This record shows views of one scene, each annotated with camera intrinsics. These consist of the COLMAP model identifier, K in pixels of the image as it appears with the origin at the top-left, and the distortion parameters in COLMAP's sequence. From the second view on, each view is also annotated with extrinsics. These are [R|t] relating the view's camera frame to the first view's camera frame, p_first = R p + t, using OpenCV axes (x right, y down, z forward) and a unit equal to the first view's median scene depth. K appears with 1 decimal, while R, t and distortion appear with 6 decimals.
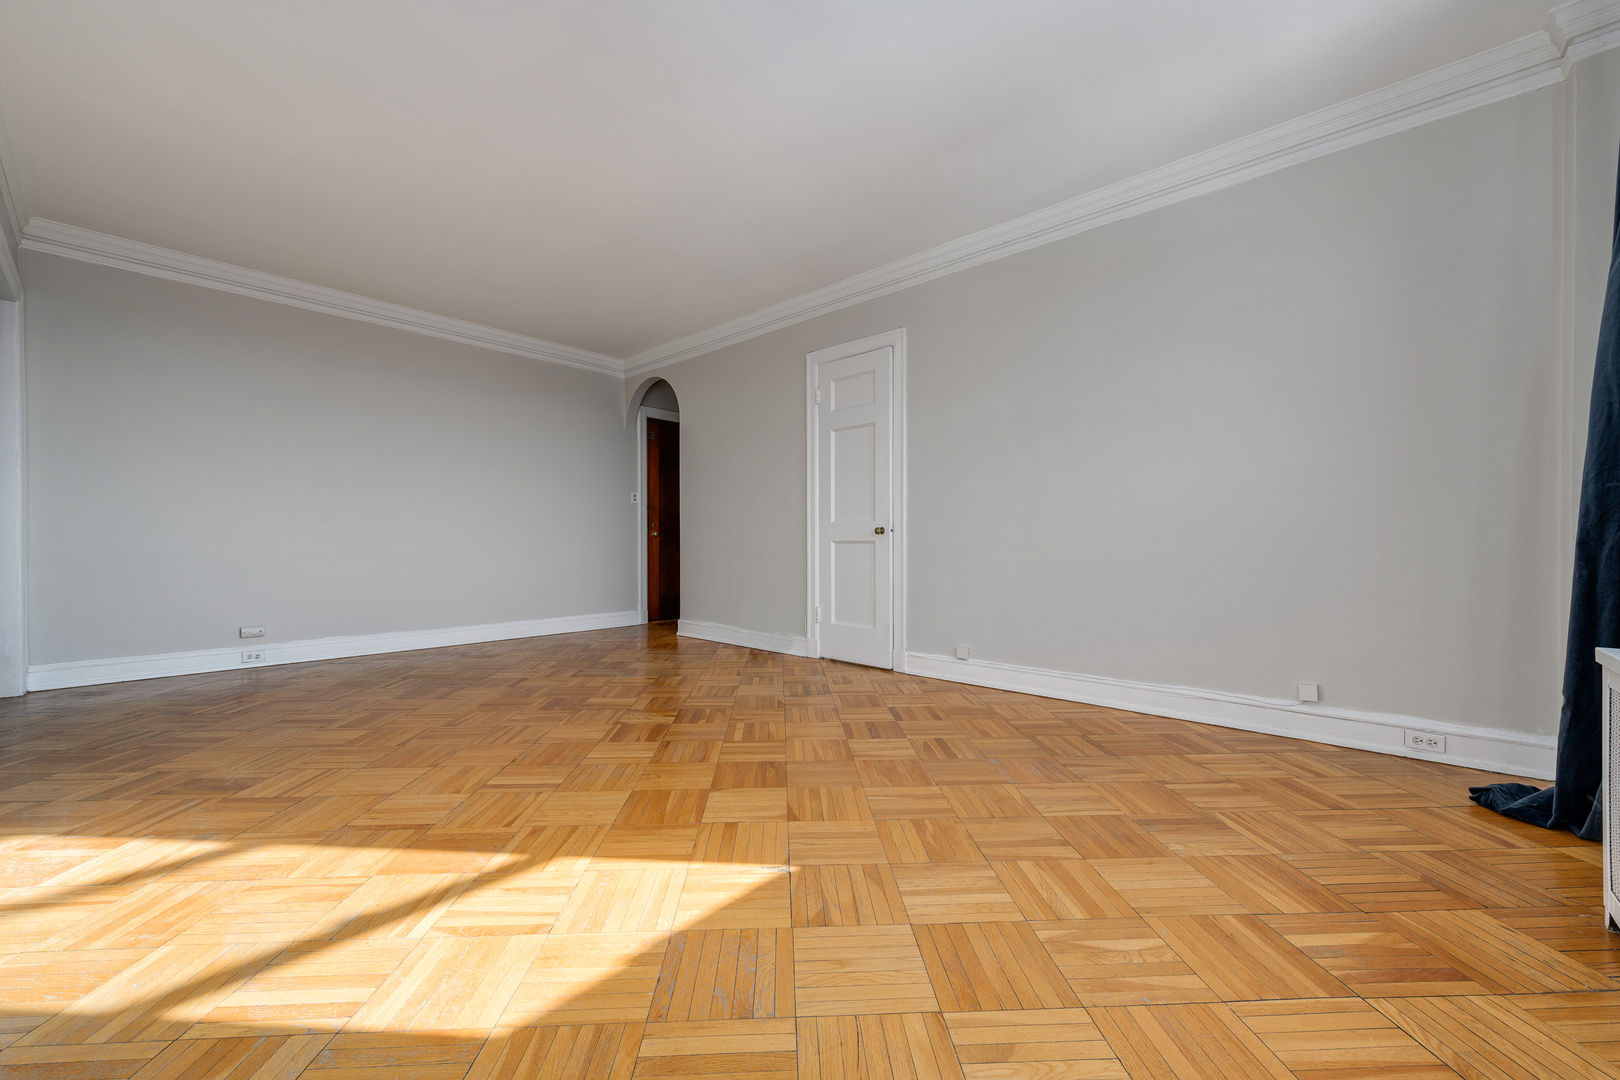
lens RADIAL K [[636.2, 0, 811.5], [0, 636.2, 542.0], [0, 0, 1]] dist [0.009406, 0.000066]
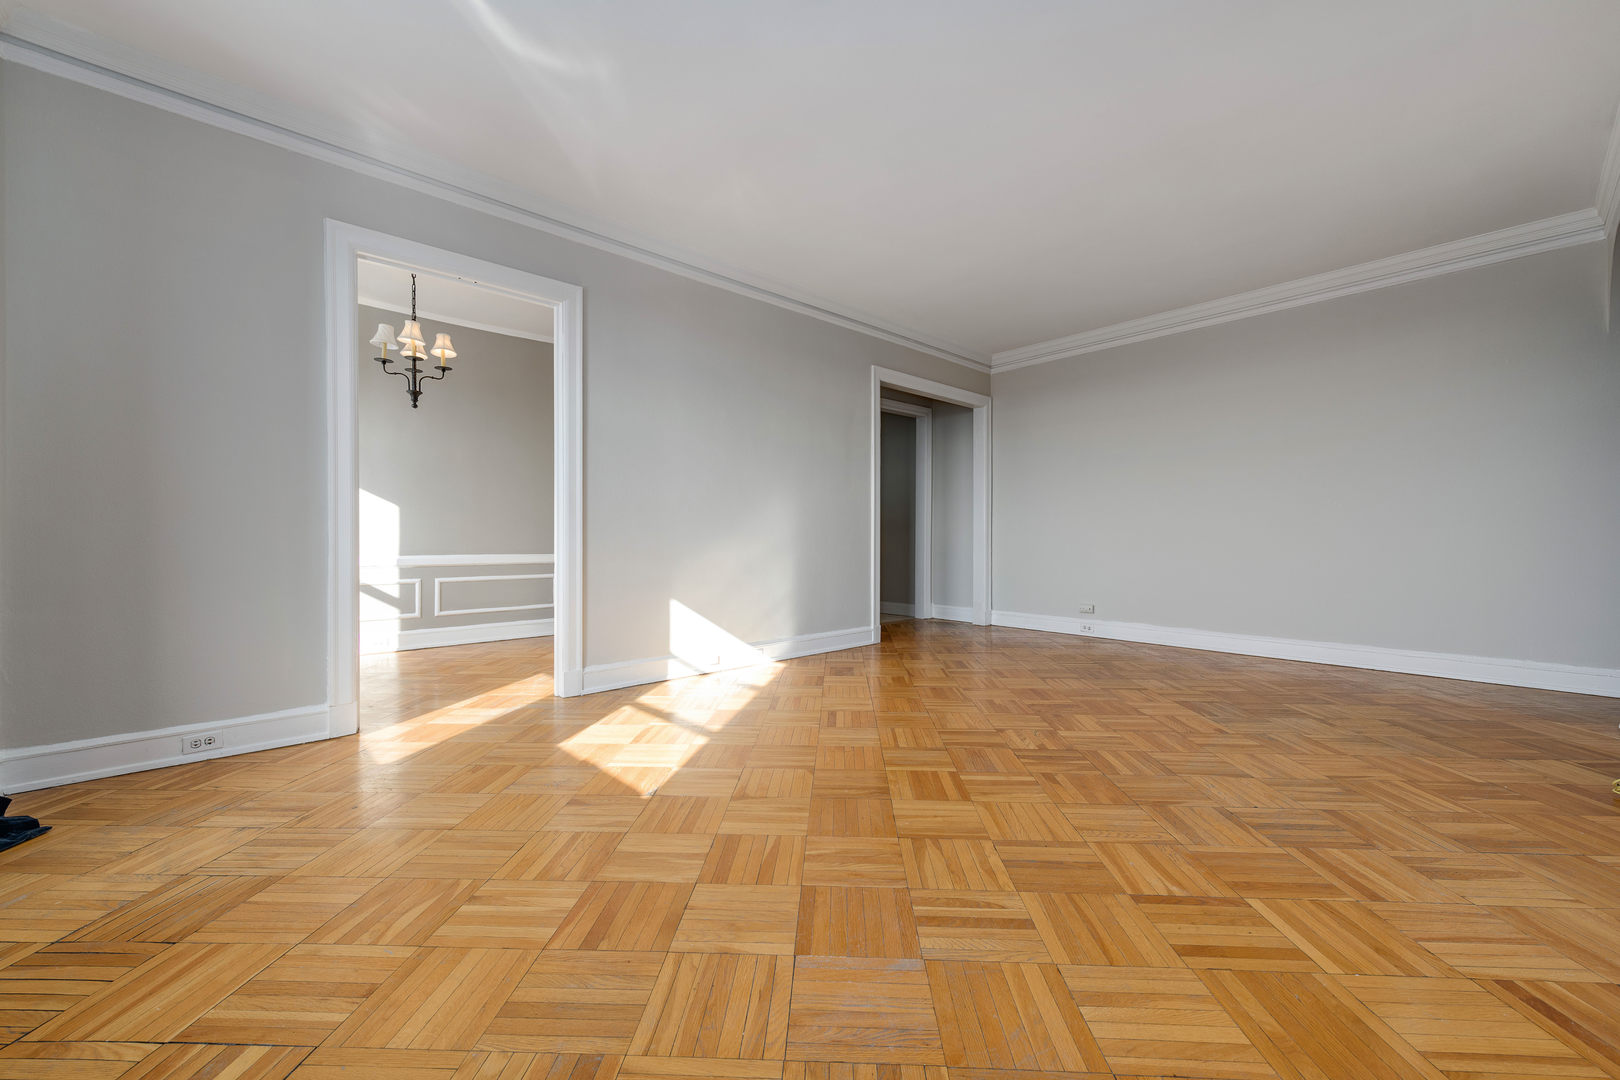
lens RADIAL K [[636.2, 0, 811.5], [0, 636.2, 542.0], [0, 0, 1]] dist [0.009406, 0.000066]
pose [[-0.095536, 0.006082, -0.995407, 0.481190], [-0.000101, 0.999981, 0.006119, -0.003437], [0.995426, 0.000685, -0.095534, 0.575347]]
